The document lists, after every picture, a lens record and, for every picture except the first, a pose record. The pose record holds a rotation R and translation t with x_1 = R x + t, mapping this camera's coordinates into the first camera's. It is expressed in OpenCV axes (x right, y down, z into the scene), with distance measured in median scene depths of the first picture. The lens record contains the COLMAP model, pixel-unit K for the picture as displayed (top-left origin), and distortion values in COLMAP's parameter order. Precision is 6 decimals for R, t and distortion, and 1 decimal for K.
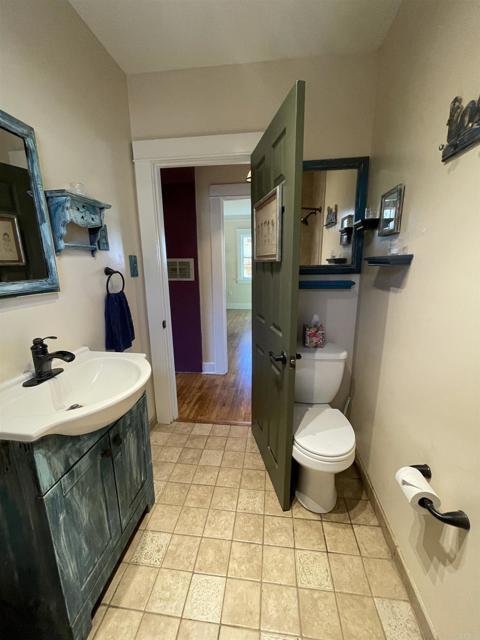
lens RADIAL K [[258.8, 0, 240.6], [0, 258.8, 320.8], [0, 0, 1]] dist [0.003197, 0.000234]
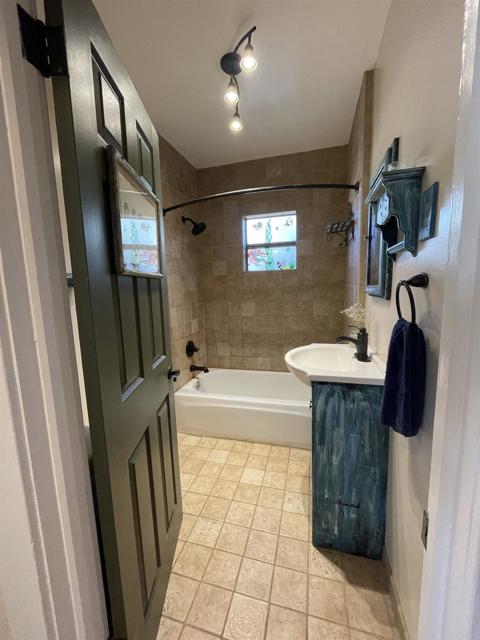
lens RADIAL K [[258.8, 0, 240.6], [0, 258.8, 320.0], [0, 0, 1]] dist [0.003197, 0.000234]
pose [[-0.987858, 0.011222, 0.154951, -0.251308], [0.064454, 0.937104, 0.343047, -0.347911], [-0.141355, 0.348869, -0.926450, 1.685747]]
